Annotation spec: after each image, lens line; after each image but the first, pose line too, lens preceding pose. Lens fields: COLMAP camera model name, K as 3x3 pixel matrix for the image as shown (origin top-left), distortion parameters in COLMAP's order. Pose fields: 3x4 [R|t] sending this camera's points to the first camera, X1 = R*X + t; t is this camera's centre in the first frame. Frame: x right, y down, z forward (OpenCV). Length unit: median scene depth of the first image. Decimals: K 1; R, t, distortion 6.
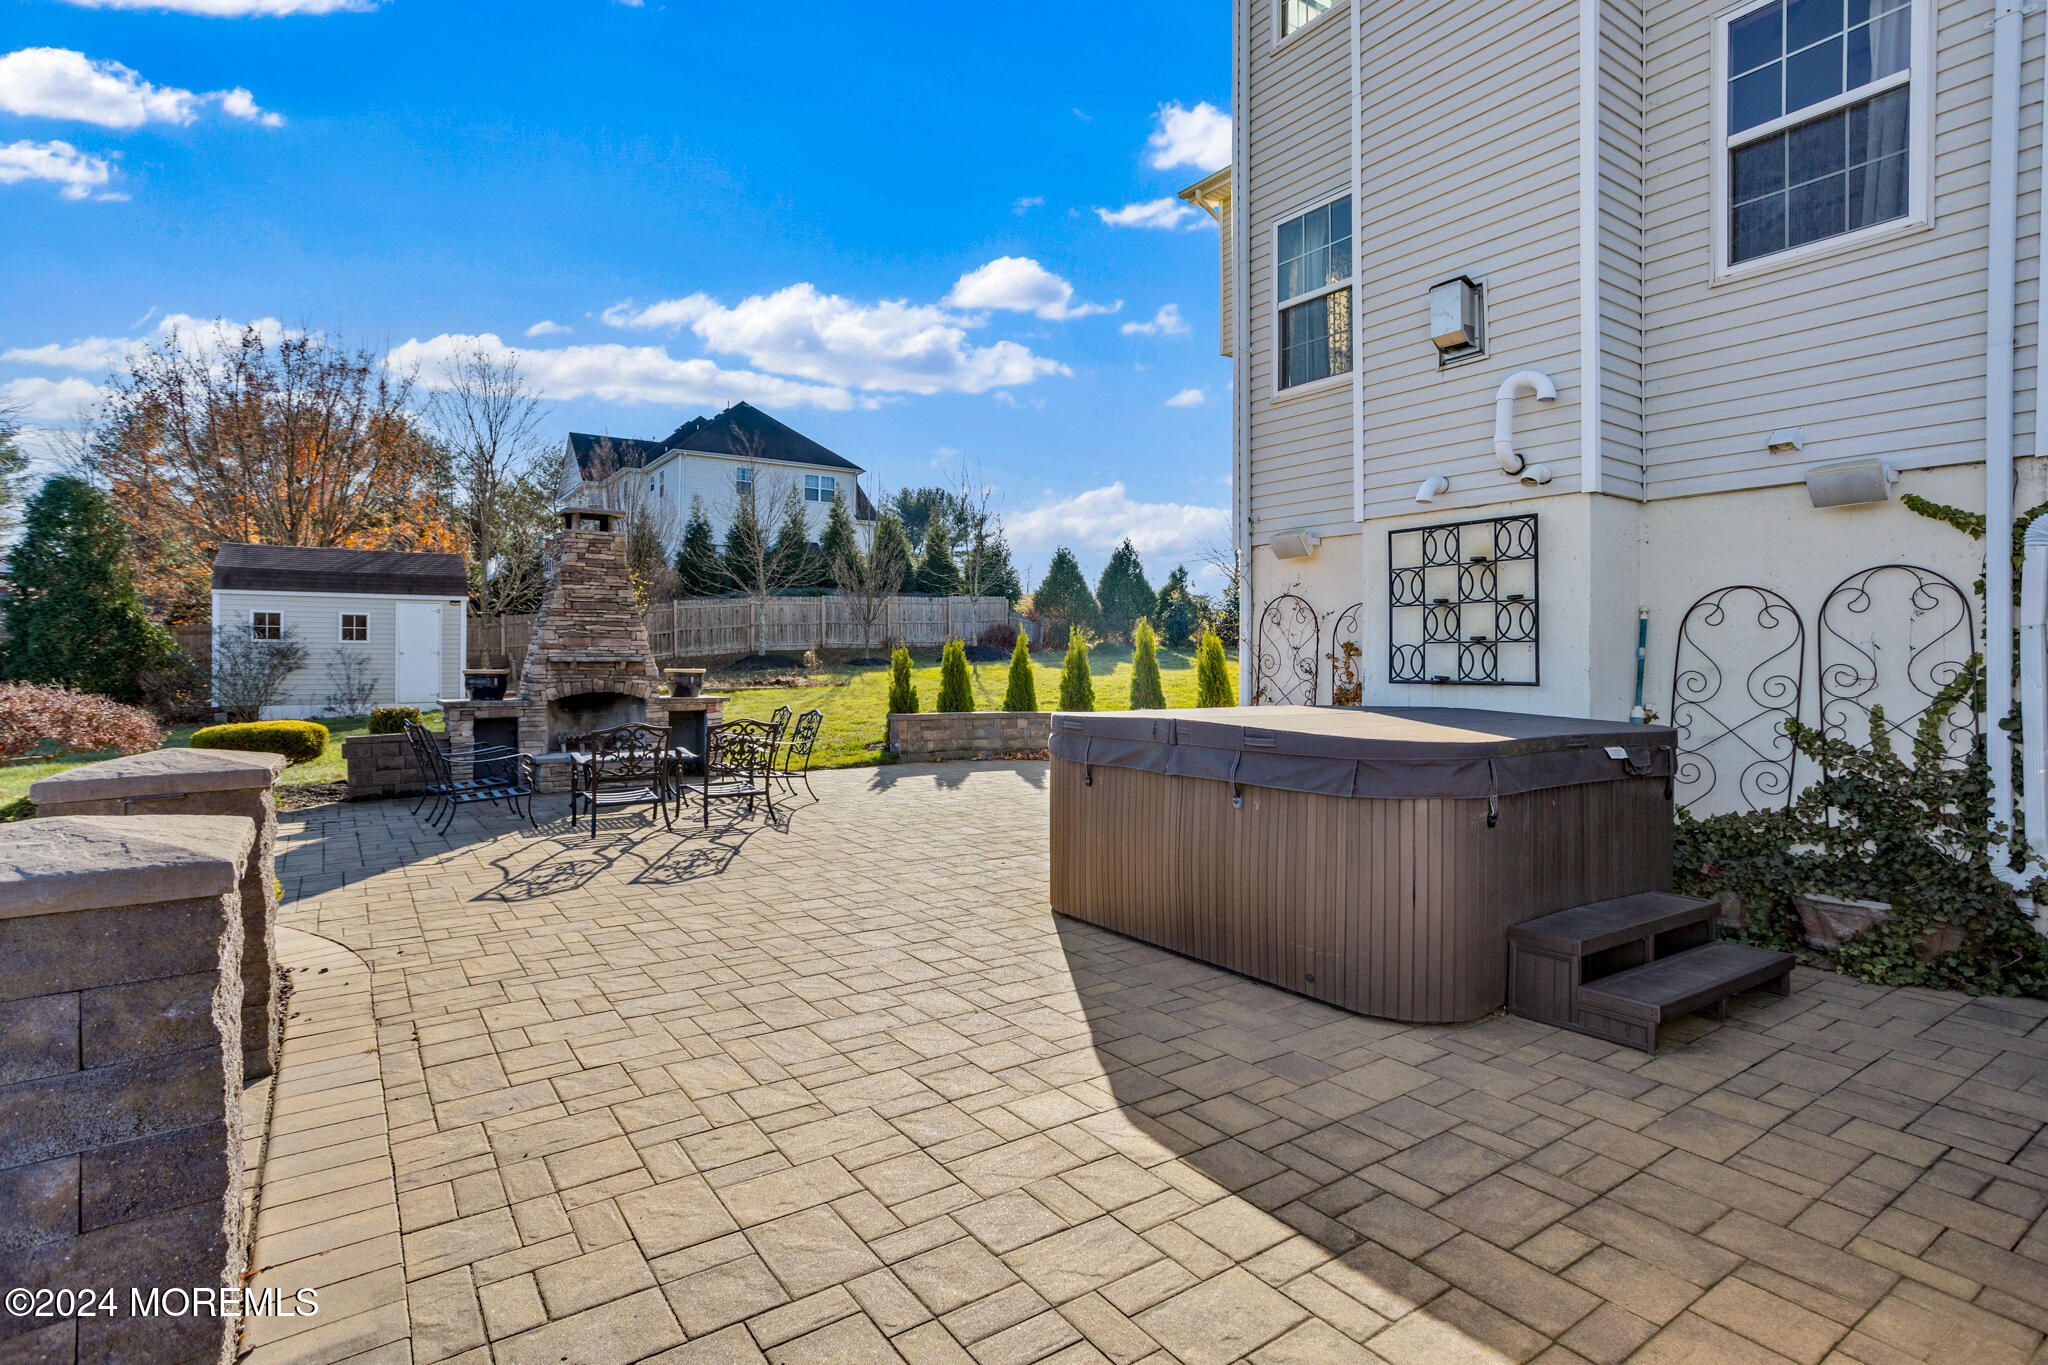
lens RADIAL K [[1041.5, 0, 1026.9], [0, 1041.5, 675.9], [0, 0, 1]] dist [0.000060, 0.000009]
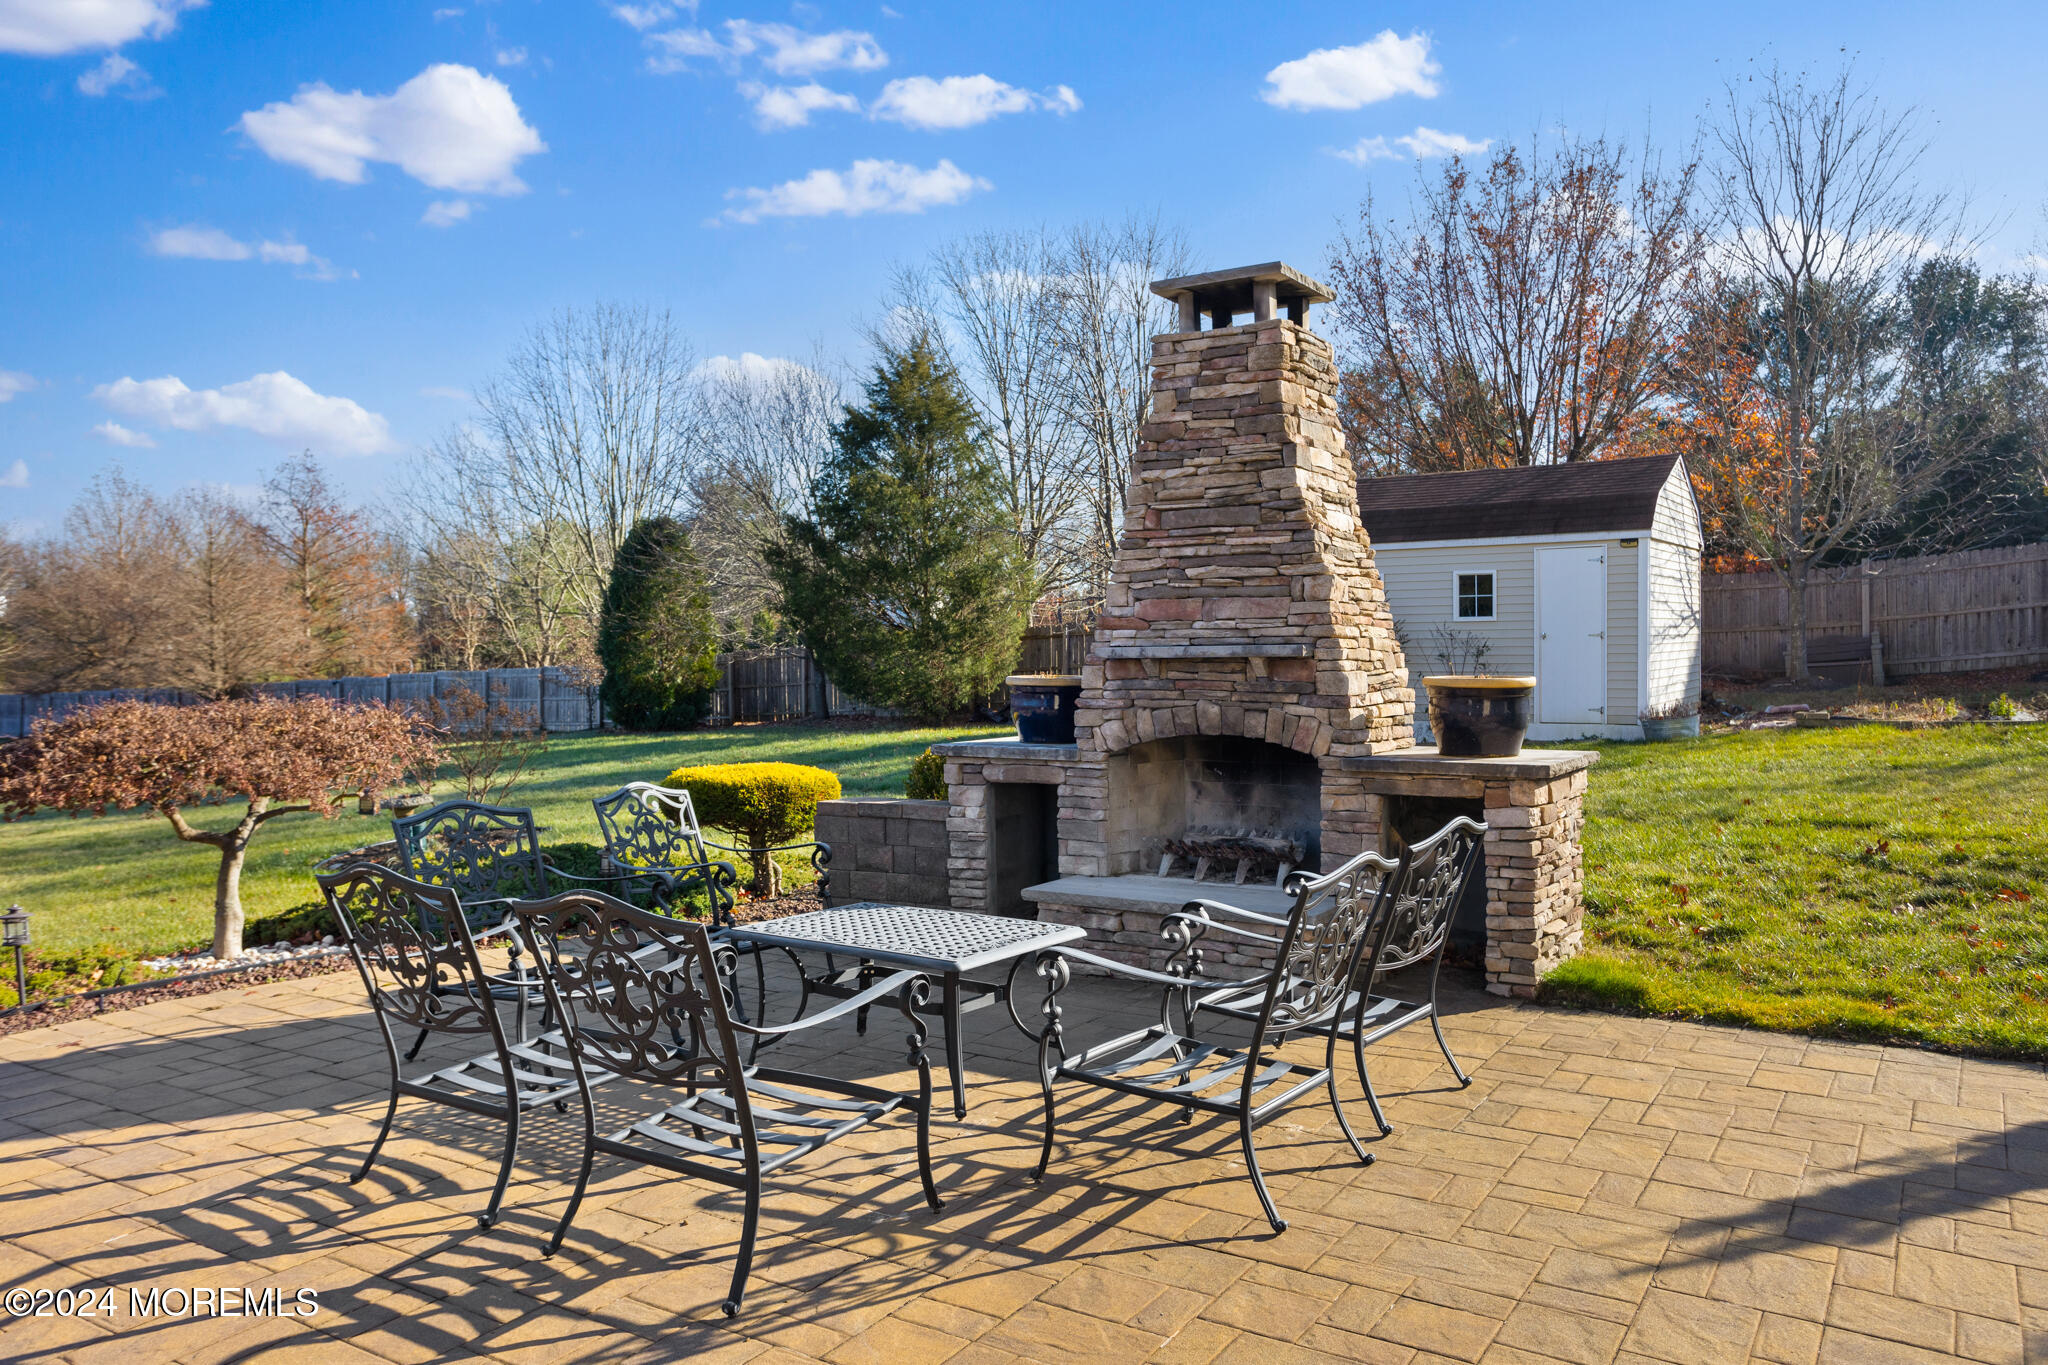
lens RADIAL K [[1468.2, 0, 1023.9], [0, 1468.2, 680.2], [0, 0, 1]] dist [0.001306, 0.000546]
pose [[0.381055, 0.012622, -0.924466, 0.075275], [-0.002667, 0.999918, 0.012553, -0.011856], [0.924549, -0.002318, 0.381057, 0.716895]]
